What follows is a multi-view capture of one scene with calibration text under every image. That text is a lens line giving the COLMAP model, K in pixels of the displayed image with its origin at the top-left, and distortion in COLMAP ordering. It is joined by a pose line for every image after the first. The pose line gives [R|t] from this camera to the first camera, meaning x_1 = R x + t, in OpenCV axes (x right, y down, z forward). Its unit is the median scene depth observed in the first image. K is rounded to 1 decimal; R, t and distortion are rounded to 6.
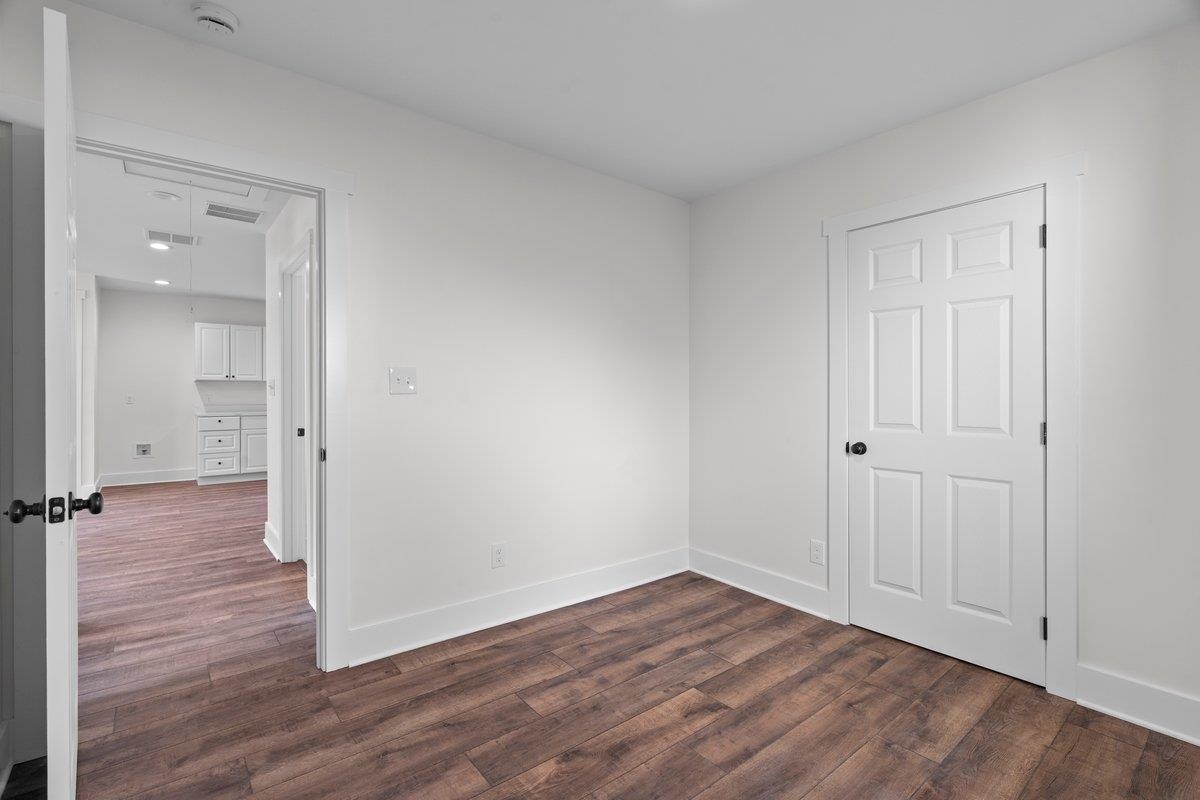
lens RADIAL K [[548.0, 0, 597.4], [0, 548.0, 397.1], [0, 0, 1]] dist [-0.002318, 0.000244]
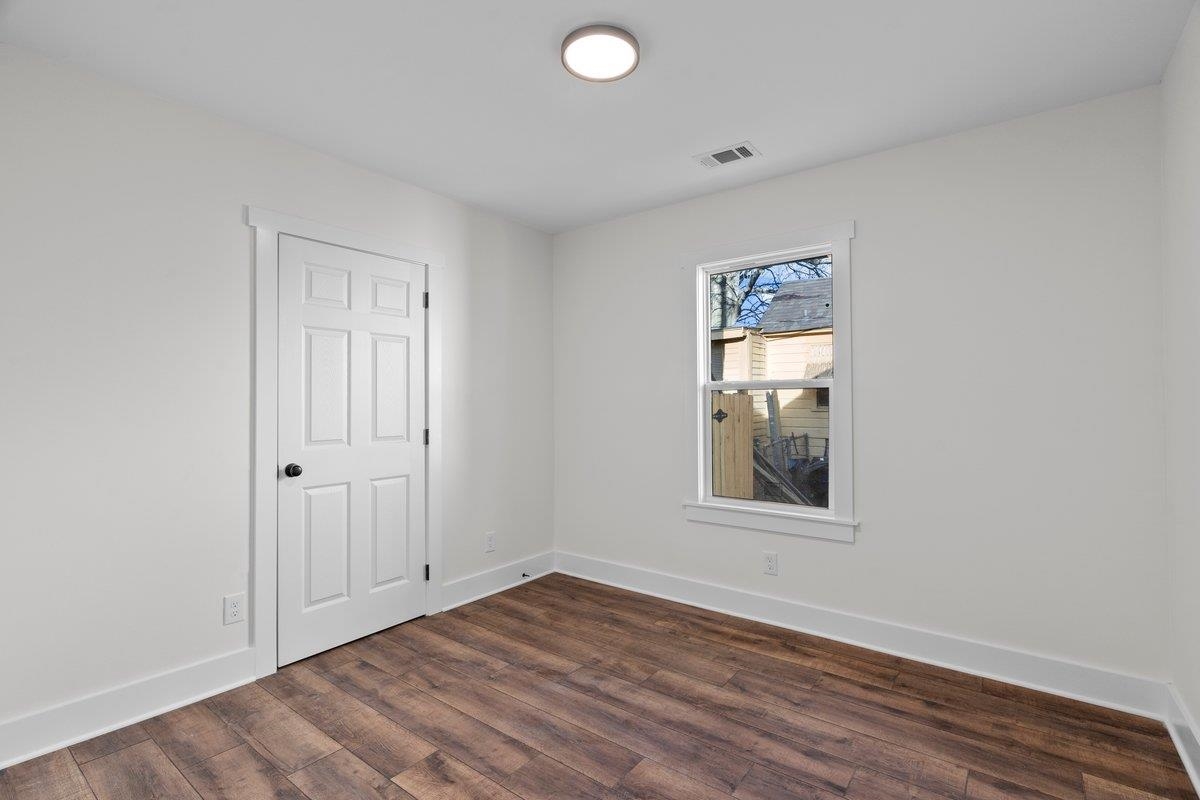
lens RADIAL K [[548.0, 0, 596.5], [0, 548.0, 398.4], [0, 0, 1]] dist [-0.002318, 0.000244]
pose [[-0.226228, 0.007719, 0.974044, -0.634990], [0.016053, 0.999862, -0.004195, -0.019599], [-0.973942, 0.014687, -0.226320, 0.818380]]
